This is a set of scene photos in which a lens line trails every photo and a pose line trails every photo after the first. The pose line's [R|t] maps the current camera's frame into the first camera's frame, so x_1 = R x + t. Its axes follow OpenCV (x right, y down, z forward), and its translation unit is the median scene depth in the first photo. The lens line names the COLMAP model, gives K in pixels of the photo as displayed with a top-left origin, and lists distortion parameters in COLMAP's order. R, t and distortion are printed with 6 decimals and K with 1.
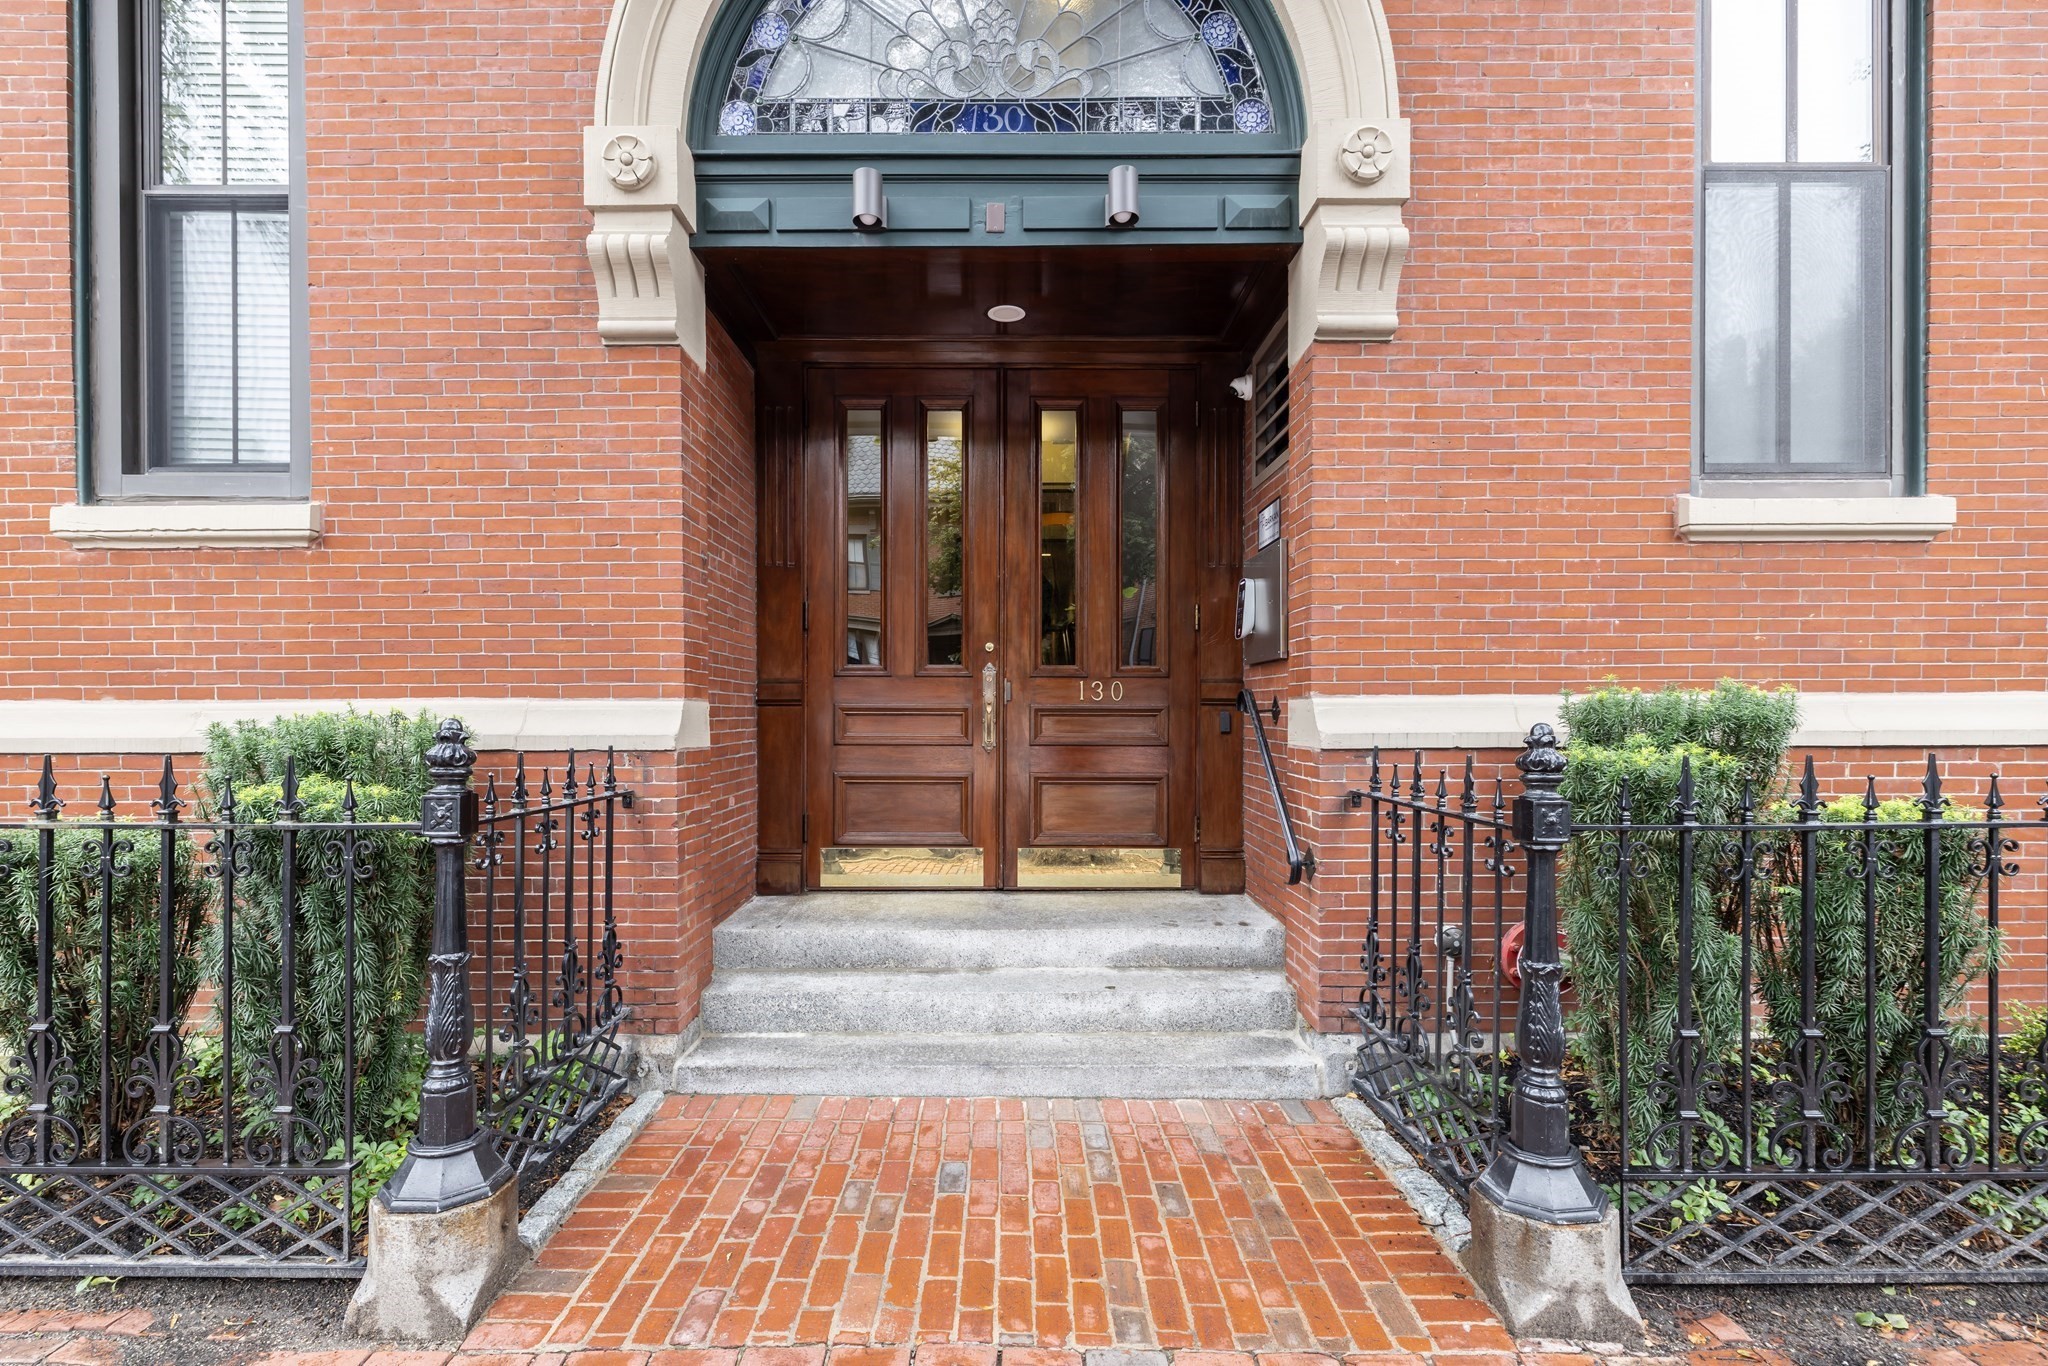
lens RADIAL K [[916.0, 0, 1022.0], [0, 916.0, 722.0], [0, 0, 1]] dist [0.002809, -0.000849]
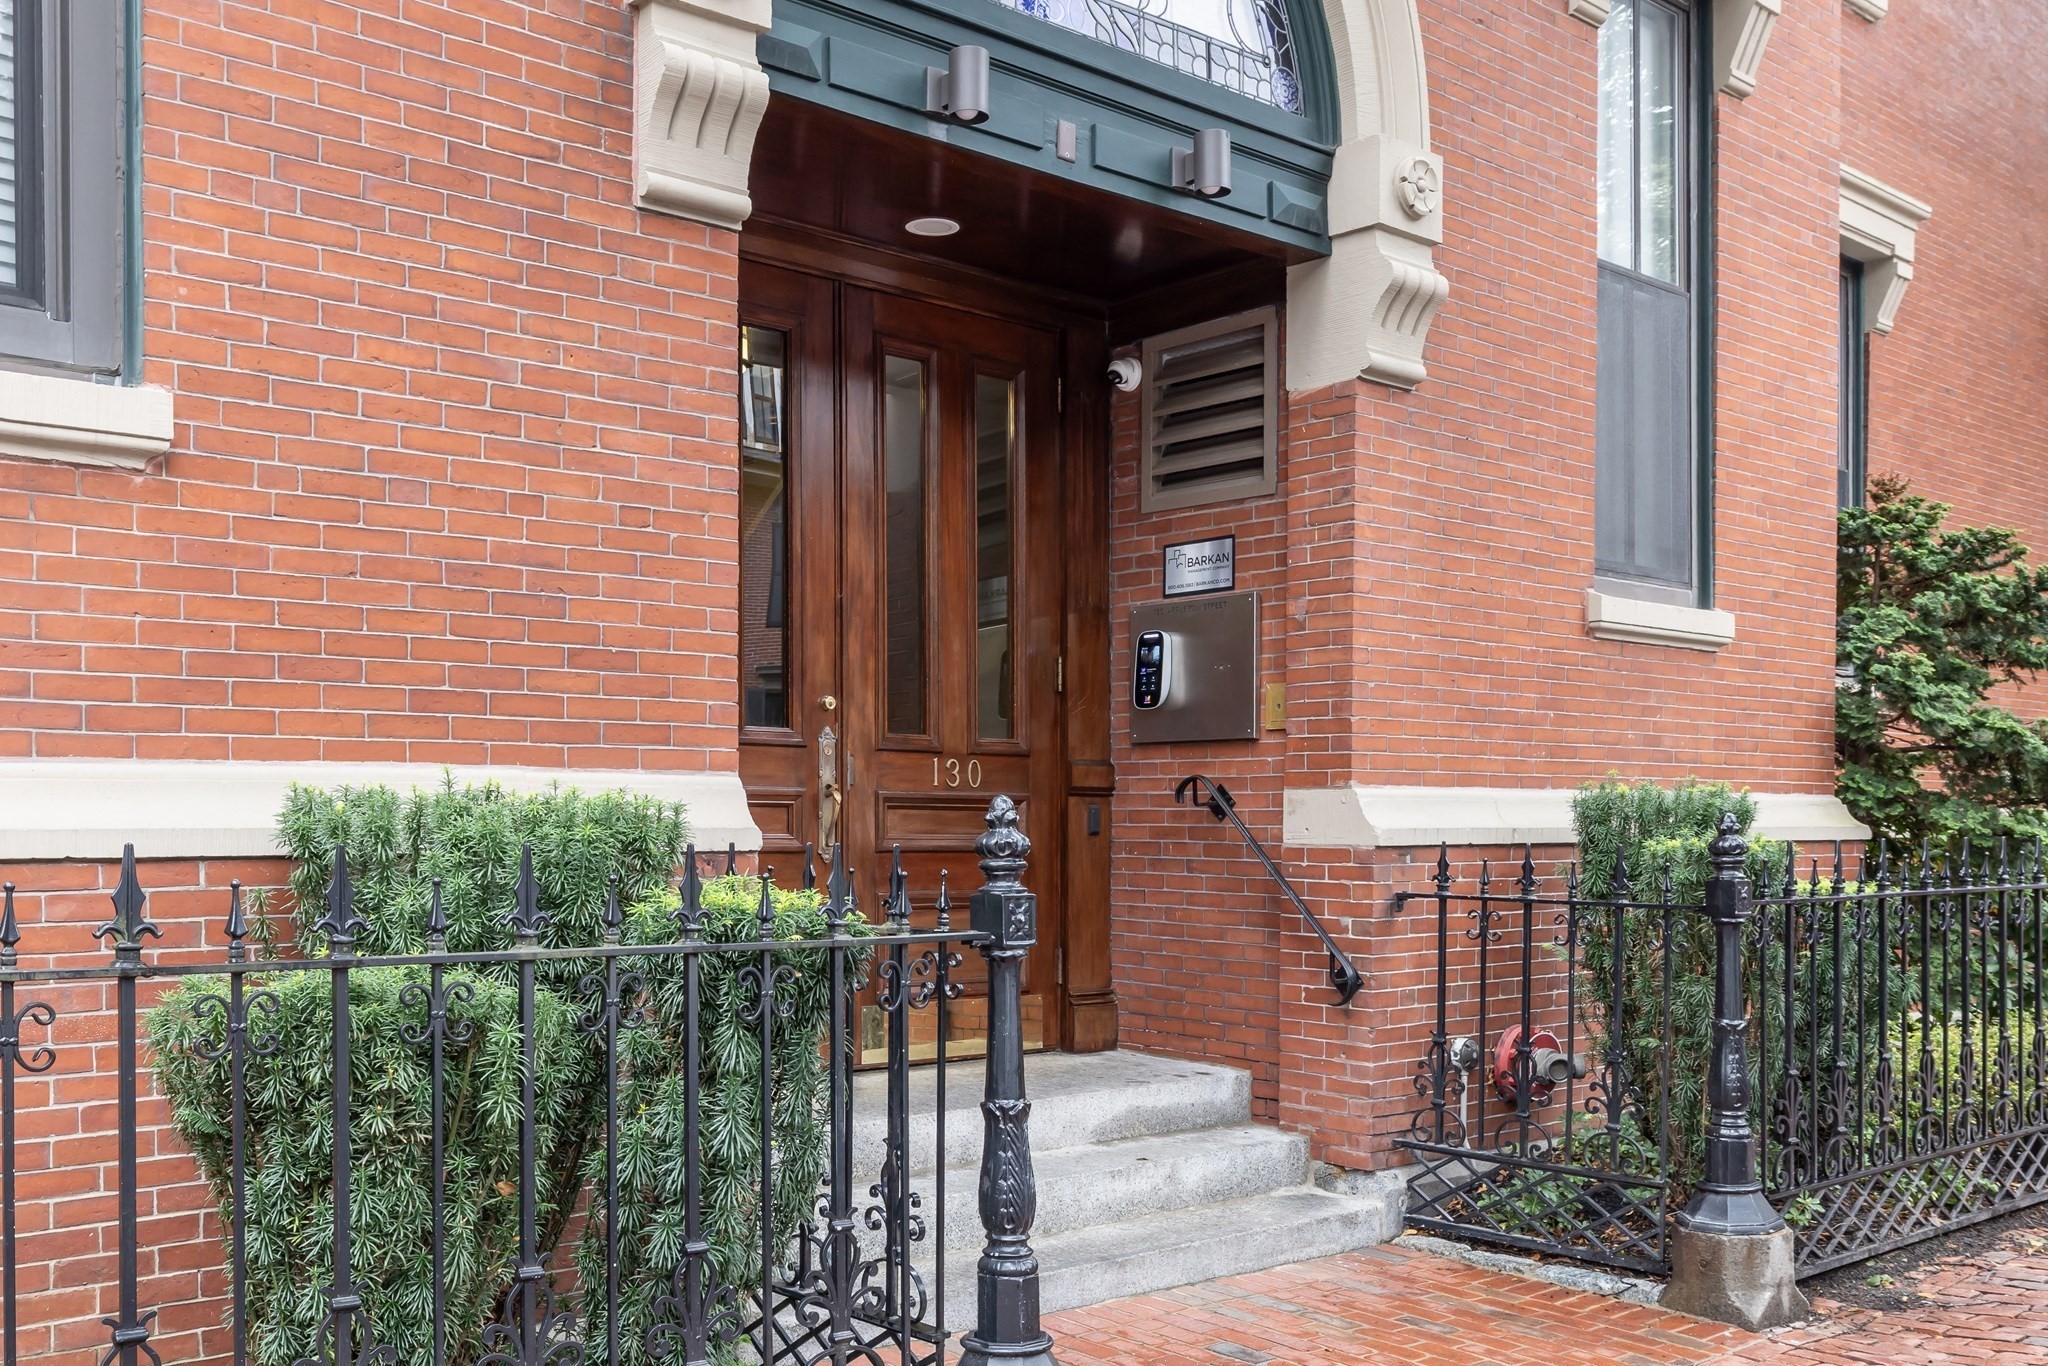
lens RADIAL K [[1812.6, 0, 1023.5], [0, 1812.6, 831.2], [0, 0, 1]] dist [-0.004822, 0.007431]
pose [[0.769796, 0.001460, 0.638288, -1.038173], [0.001024, 0.999993, -0.003522, 0.020698], [-0.638289, 0.003365, 0.769789, -0.120935]]
